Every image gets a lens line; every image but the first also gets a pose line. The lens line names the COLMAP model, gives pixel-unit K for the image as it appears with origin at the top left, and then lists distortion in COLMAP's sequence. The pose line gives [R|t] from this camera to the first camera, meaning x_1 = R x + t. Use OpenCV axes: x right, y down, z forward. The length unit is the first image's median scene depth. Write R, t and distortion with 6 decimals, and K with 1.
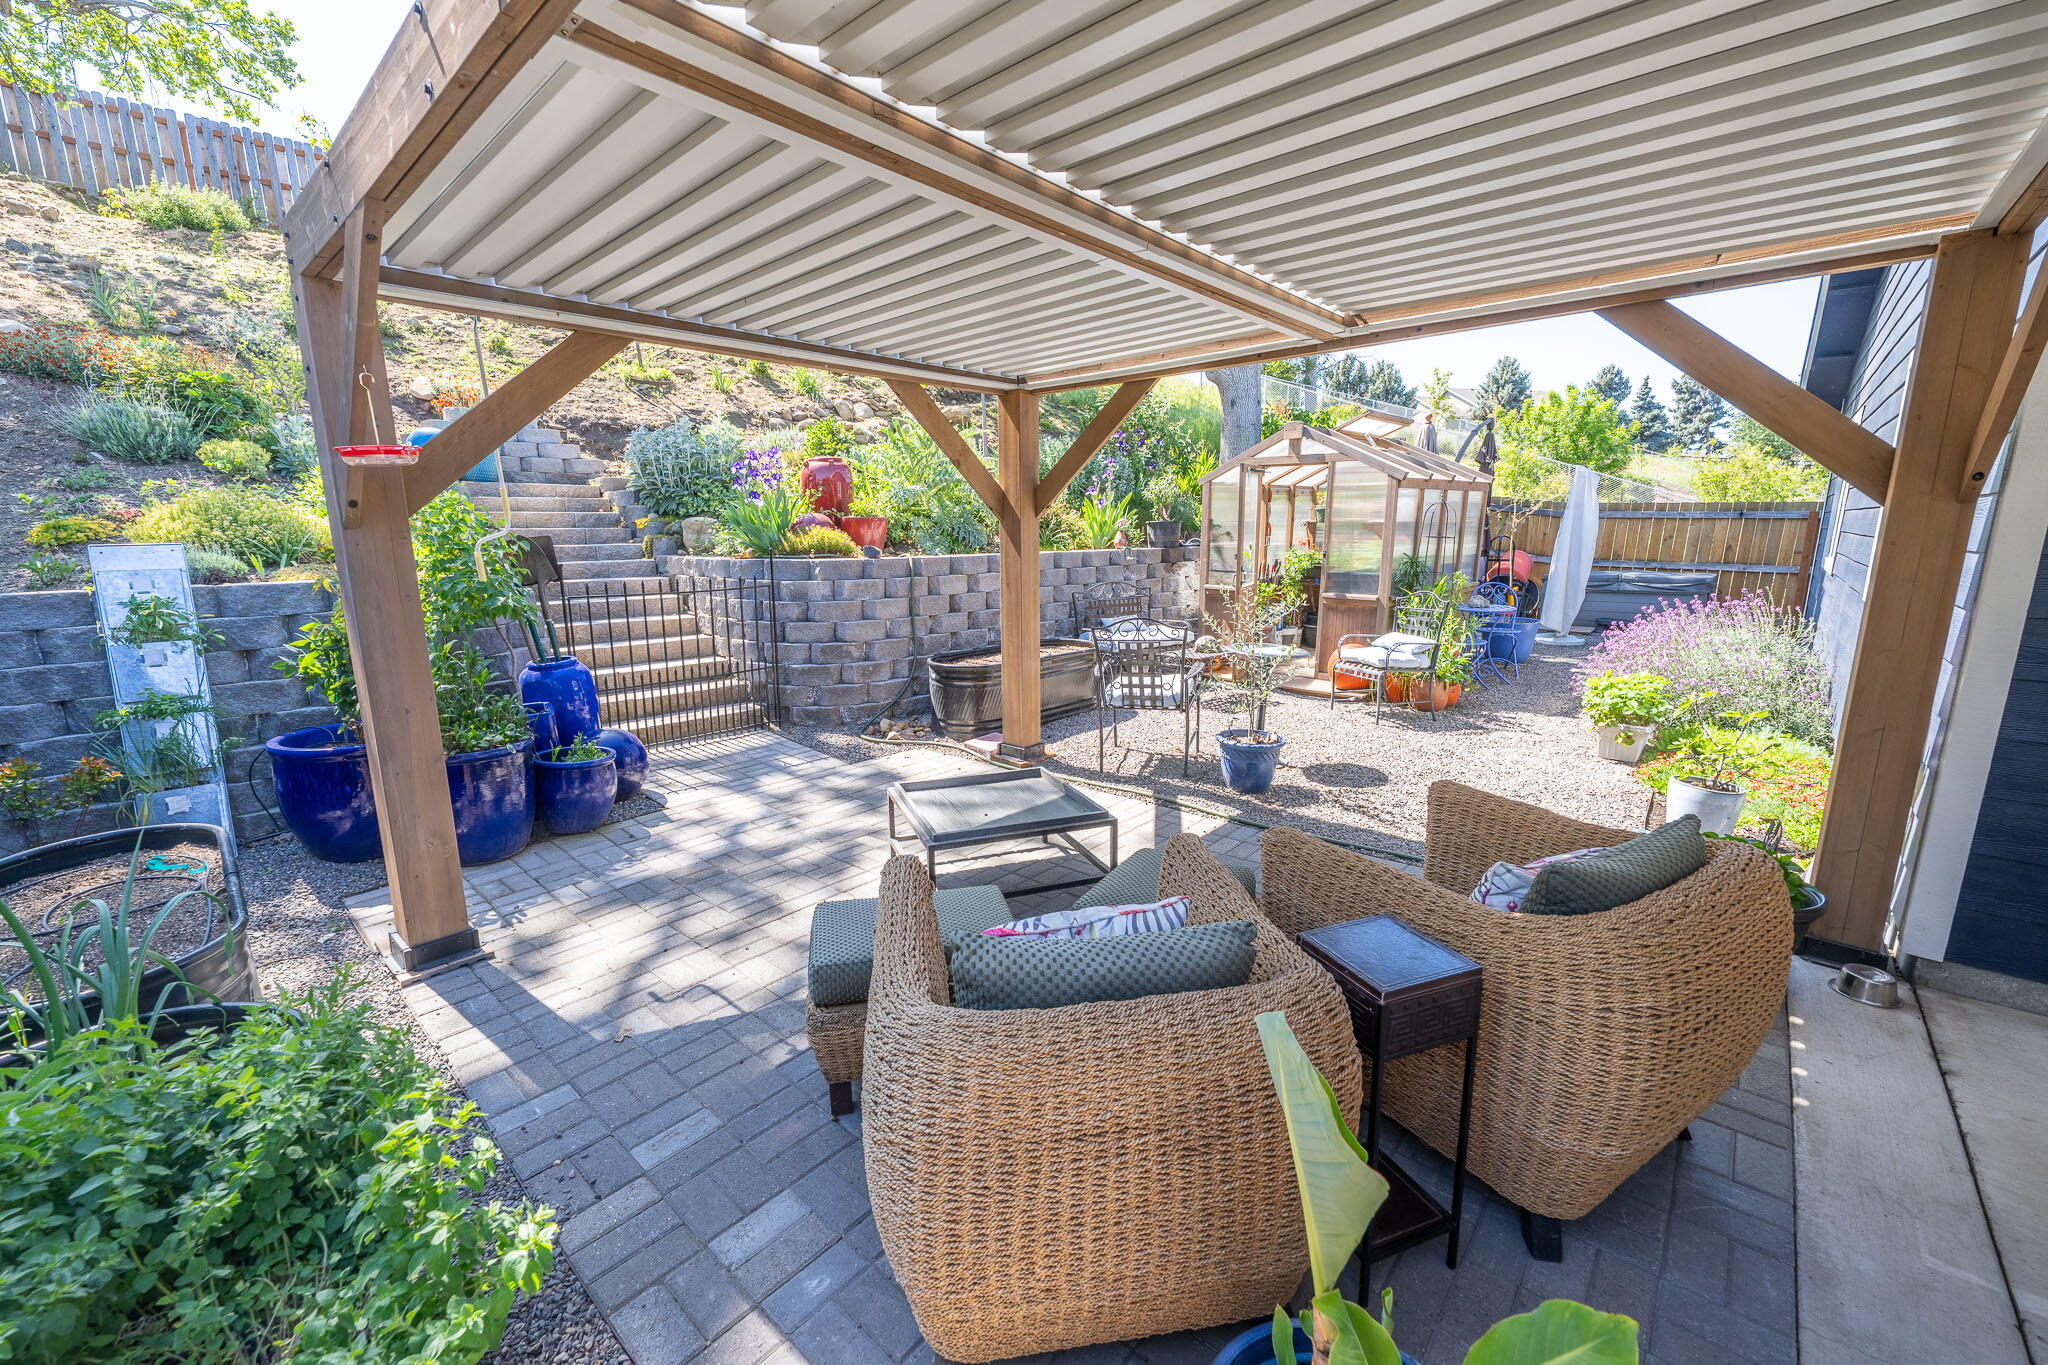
lens RADIAL K [[800.1, 0, 1019.2], [0, 800.1, 685.3], [0, 0, 1]] dist [0.008967, 0.000301]
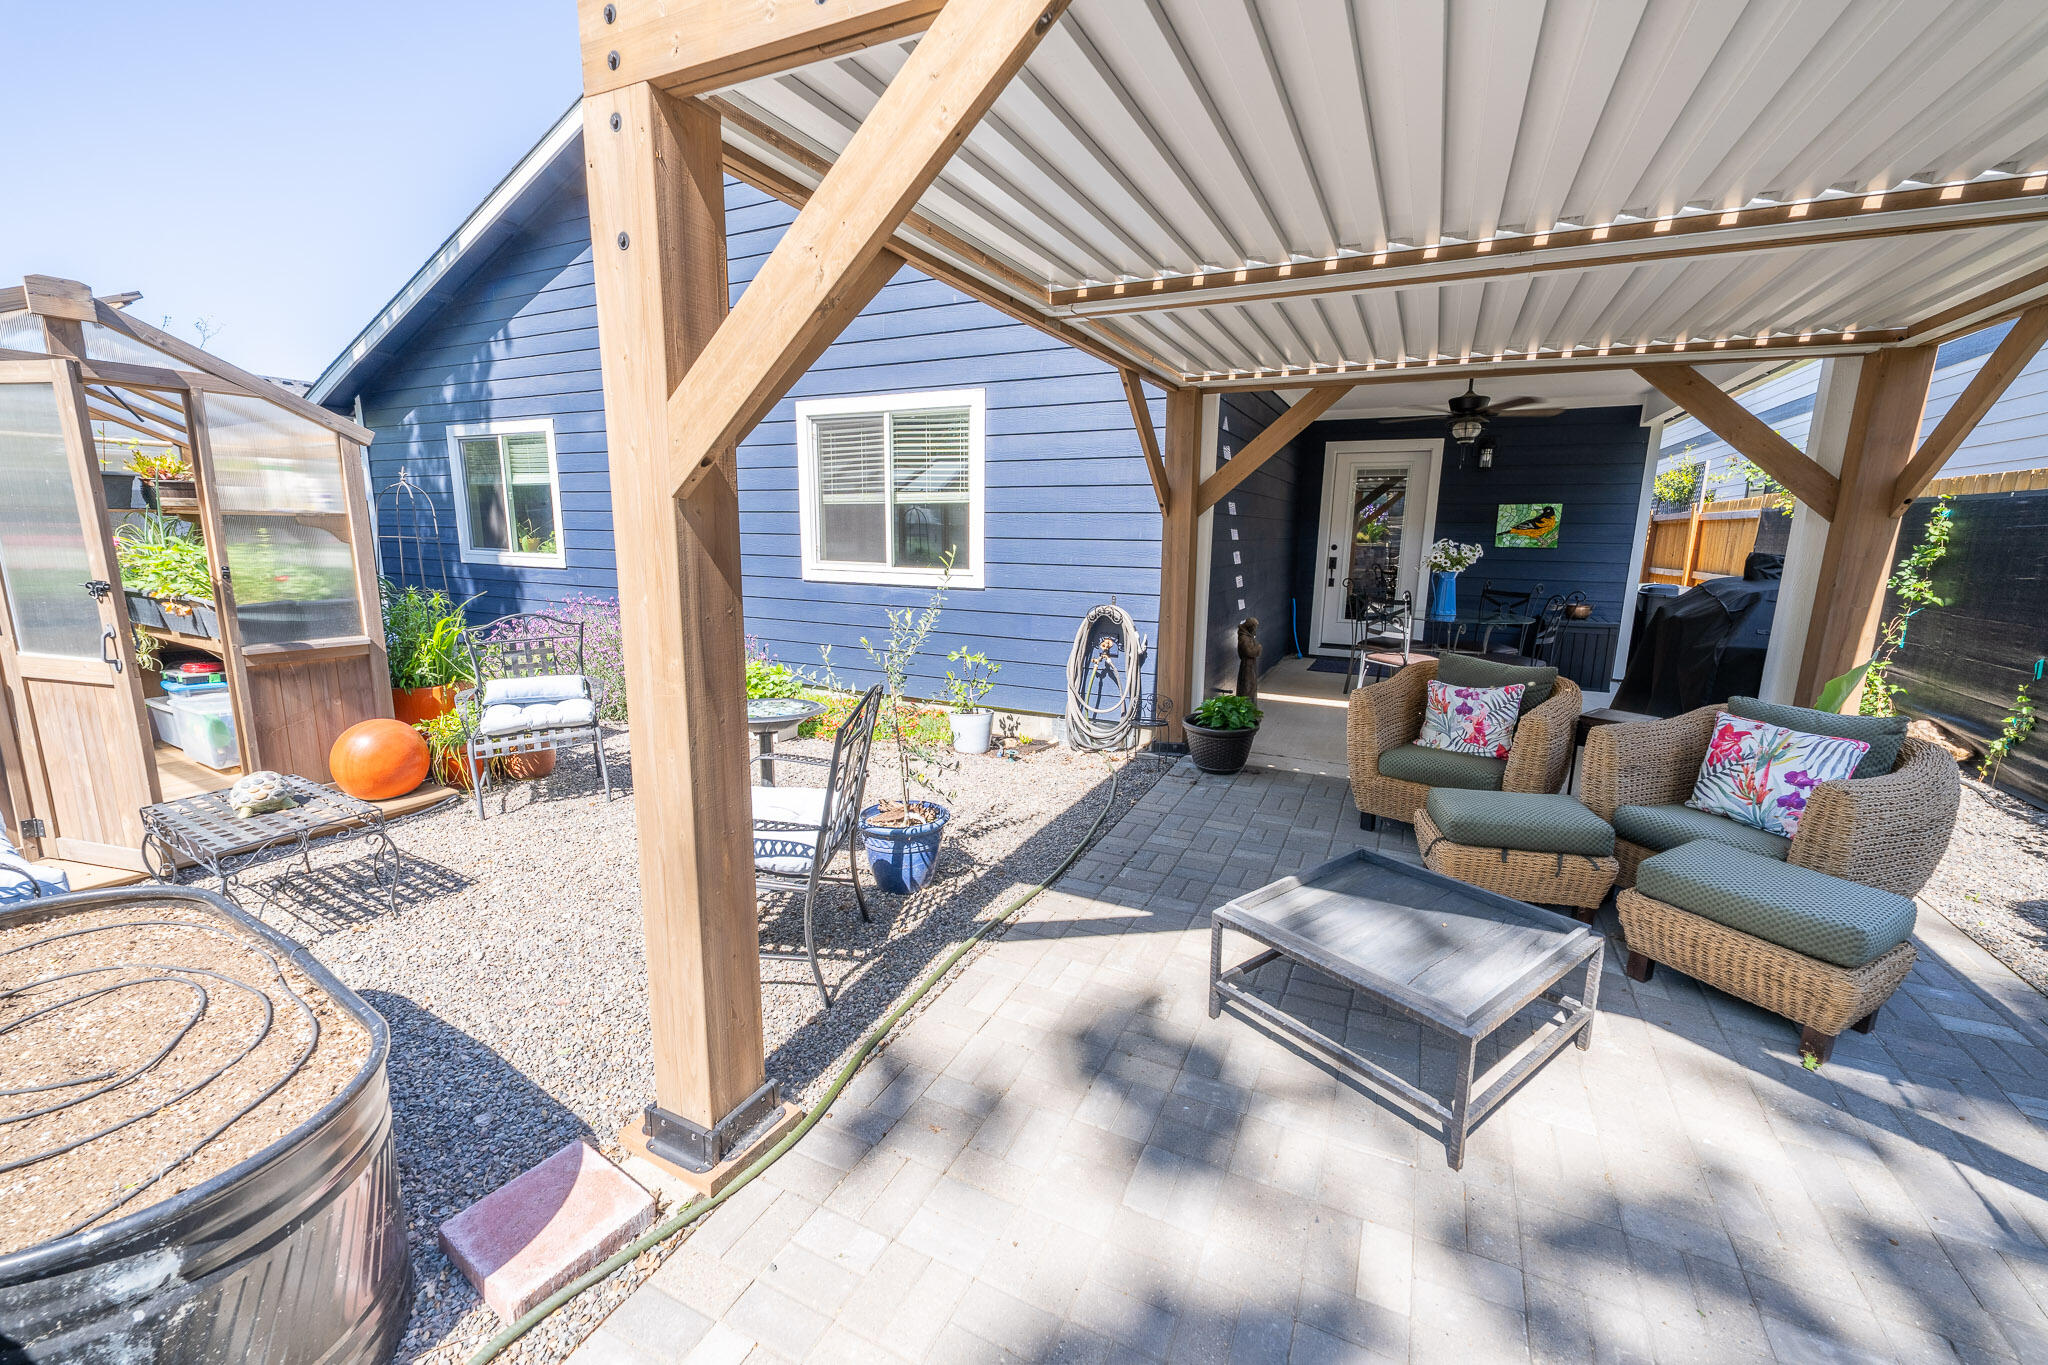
lens RADIAL K [[823.4, 0, 1024.0], [0, 823.4, 682.5], [0, 0, 1]] dist [0.001325, -0.000076]
pose [[-0.279852, -0.175515, 0.943863, -0.298173], [0.179584, 0.956222, 0.231059, -0.141923], [-0.943097, 0.234165, -0.236081, 0.740959]]
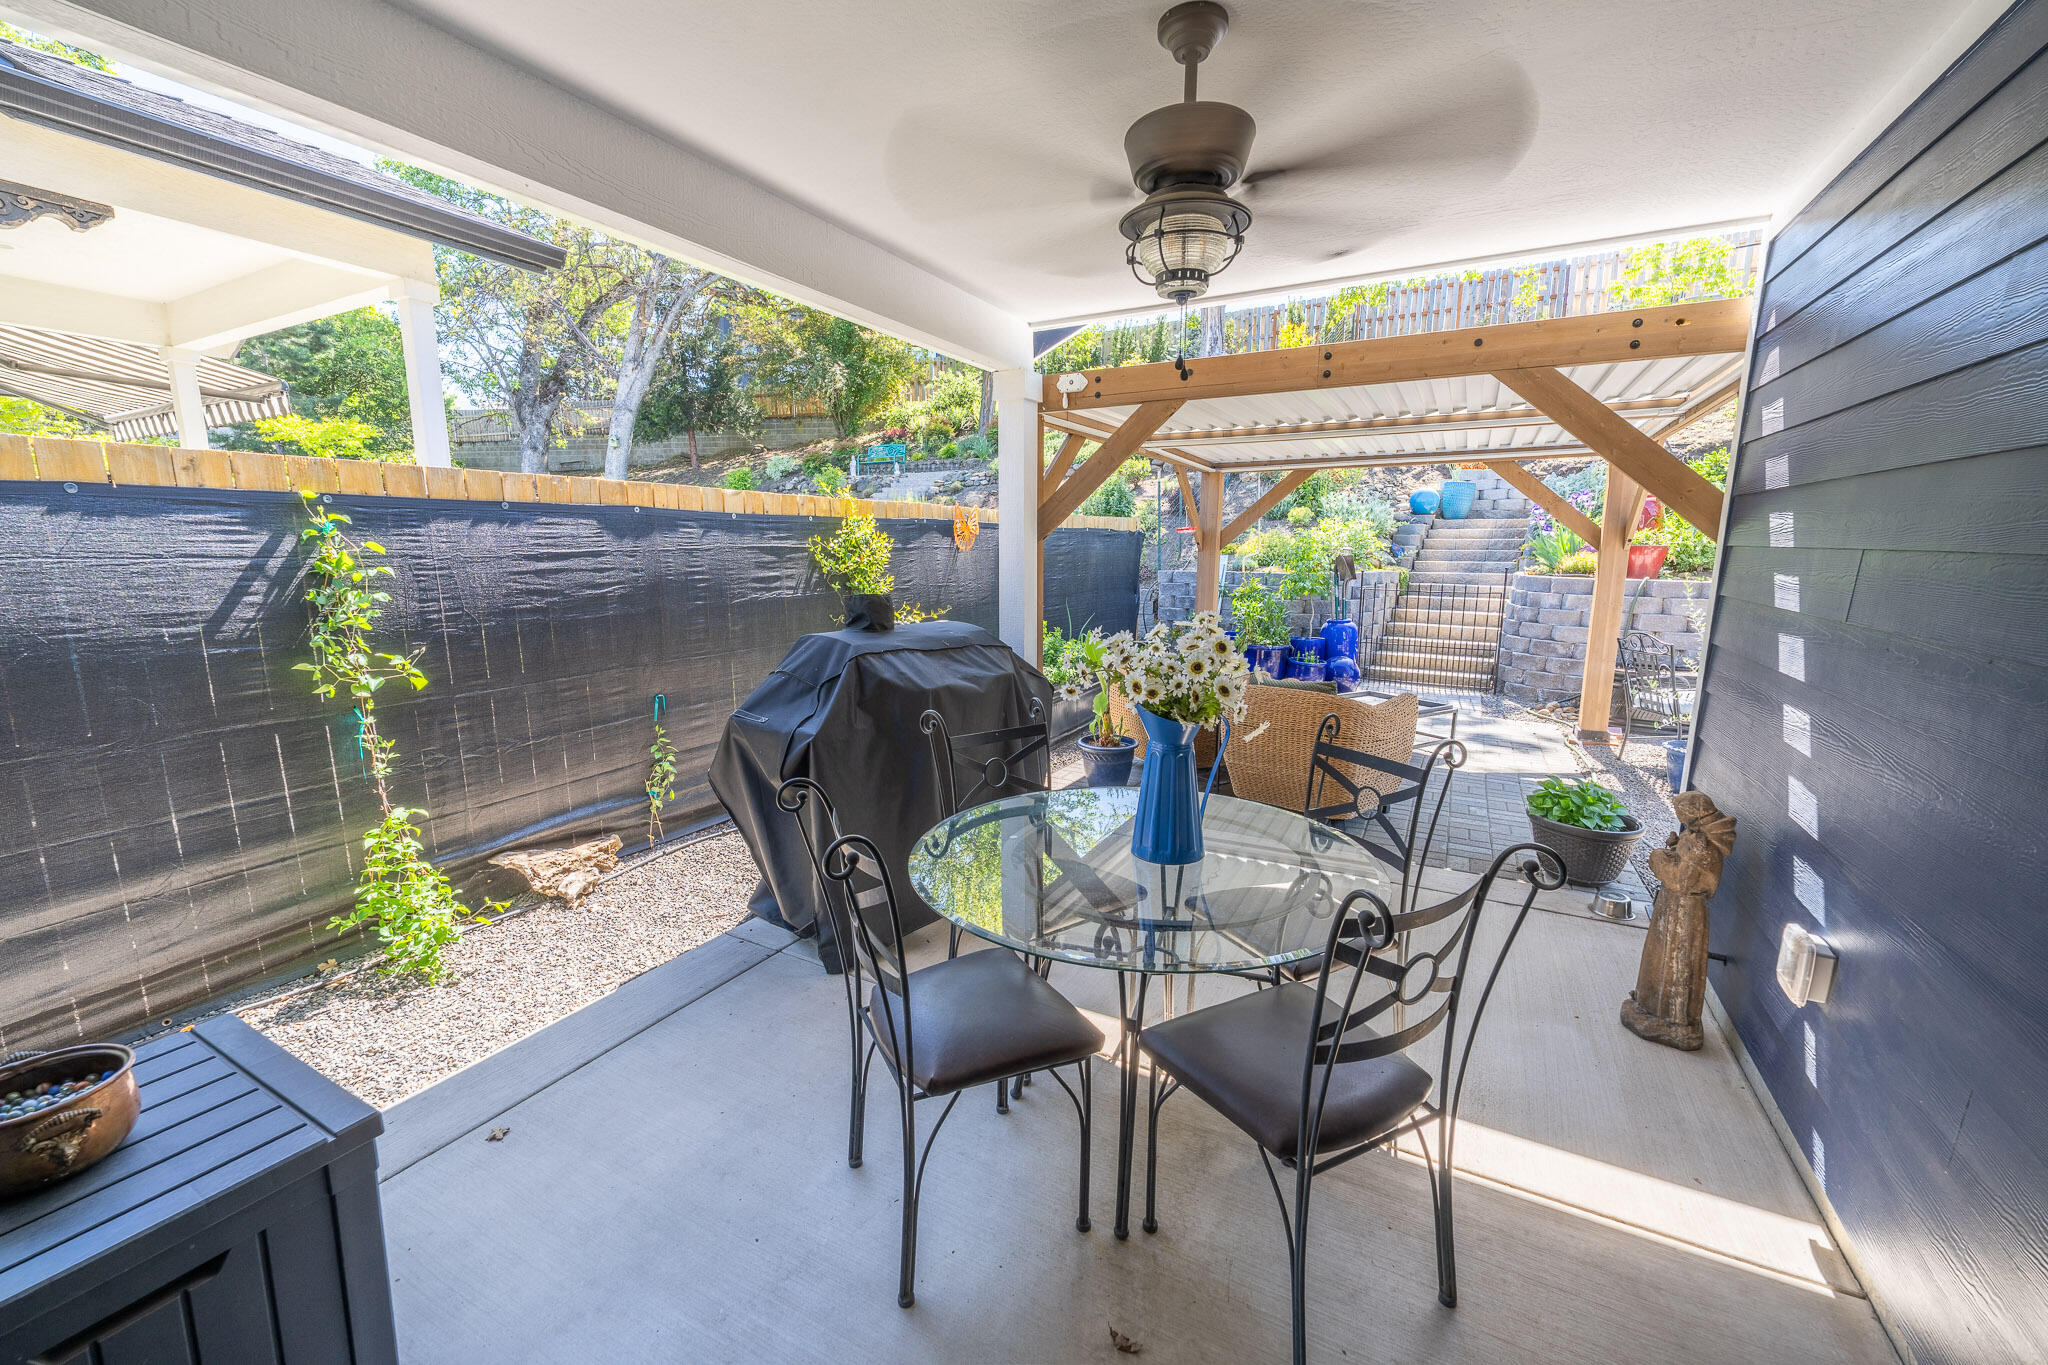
lens RADIAL K [[814.2, 0, 1024.9], [0, 814.2, 688.1], [0, 0, 1]] dist [0.008765, -0.002648]
pose [[0.237930, 0.176061, -0.955192, 0.806508], [-0.193255, 0.972352, 0.131086, 0.011552], [0.951862, 0.153406, 0.265376, -0.144026]]
